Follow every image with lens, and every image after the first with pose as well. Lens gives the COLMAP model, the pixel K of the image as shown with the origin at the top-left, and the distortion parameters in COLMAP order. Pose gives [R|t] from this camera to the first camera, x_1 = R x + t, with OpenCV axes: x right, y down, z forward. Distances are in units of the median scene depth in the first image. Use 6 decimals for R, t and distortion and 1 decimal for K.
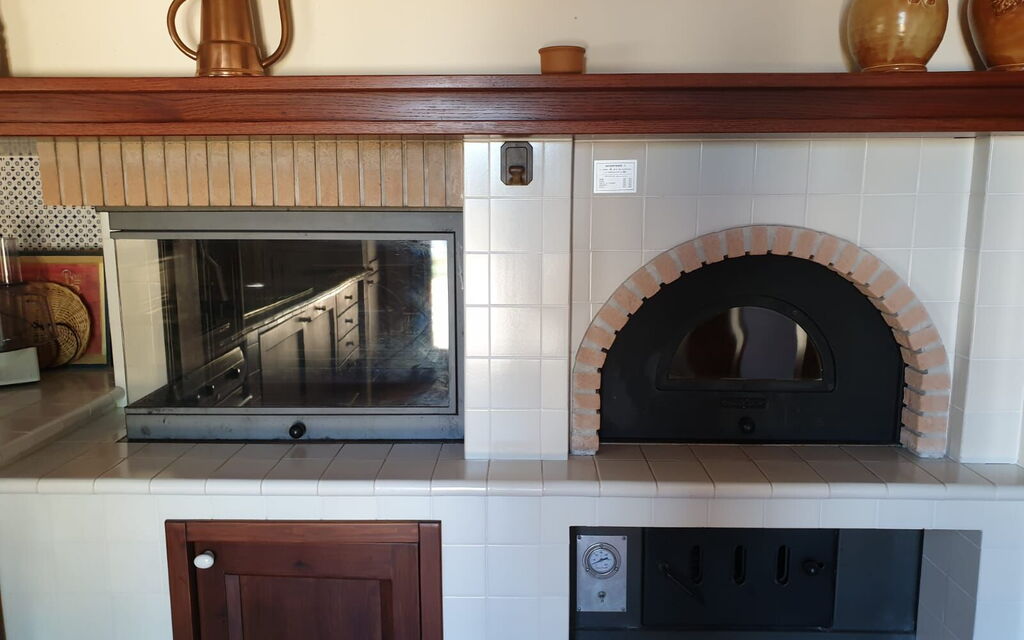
lens RADIAL K [[812.9, 0, 508.3], [0, 812.9, 327.4], [0, 0, 1]] dist [0.017281, -0.011180]
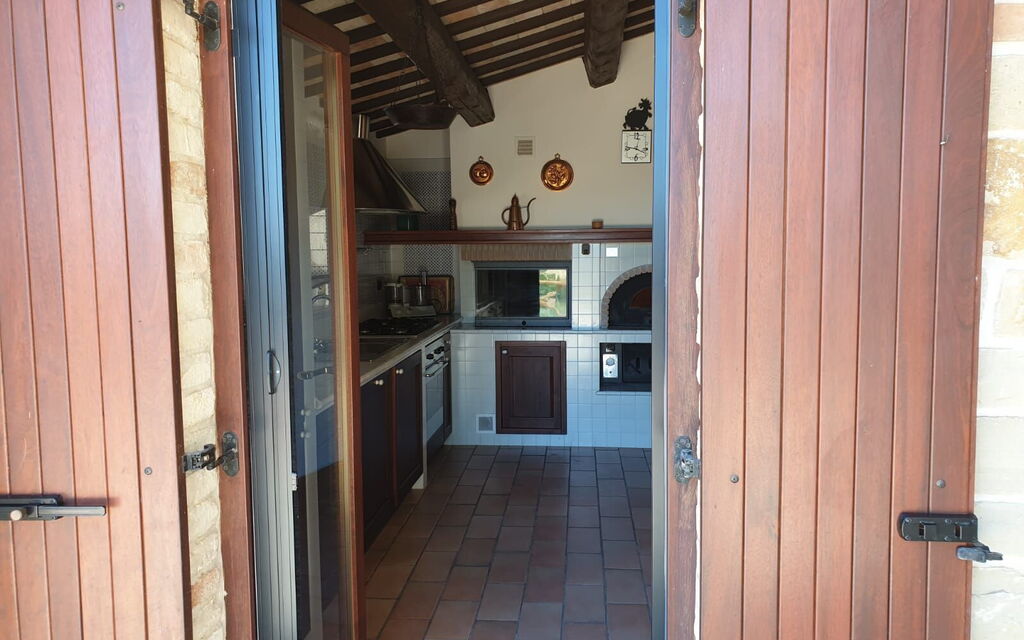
lens RADIAL K [[887.5, 0, 511.6], [0, 887.5, 321.3], [0, 0, 1]] dist [-0.055107, 0.007086]
pose [[0.998166, -0.000826, -0.060526, -0.080735], [-0.003807, 0.997071, -0.076383, 0.430119], [0.060412, 0.076474, 0.995240, -2.959520]]
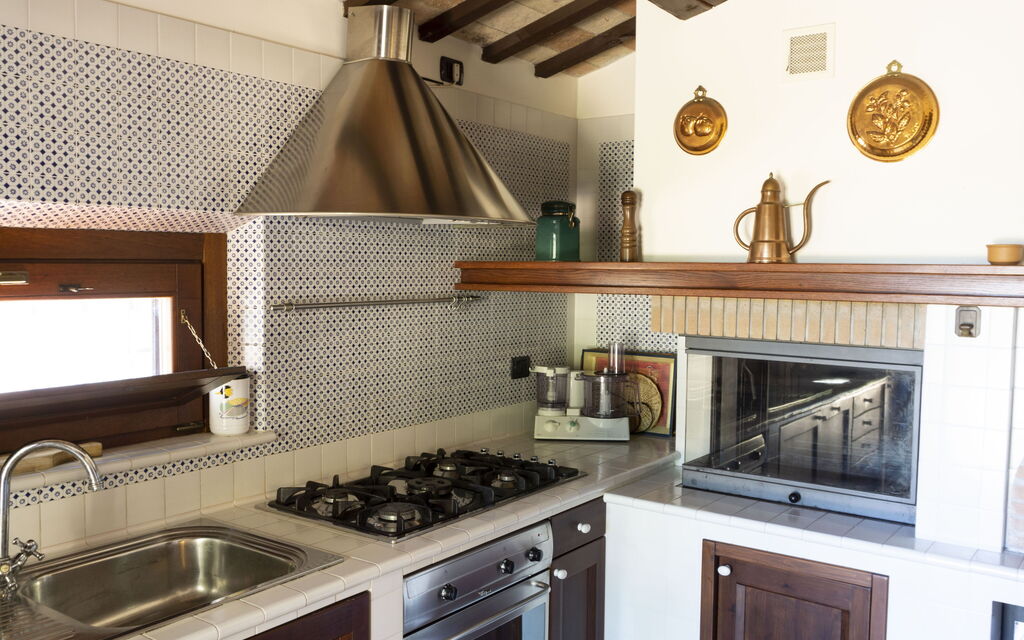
lens RADIAL K [[887.5, 0, 499.7], [0, 887.5, 306.0], [0, 0, 1]] dist [-0.055107, 0.007086]
pose [[0.810374, 0.039117, -0.584605, 0.213026], [-0.111752, 0.989771, -0.088682, -0.009547], [0.575156, 0.137196, 0.806457, -0.591377]]
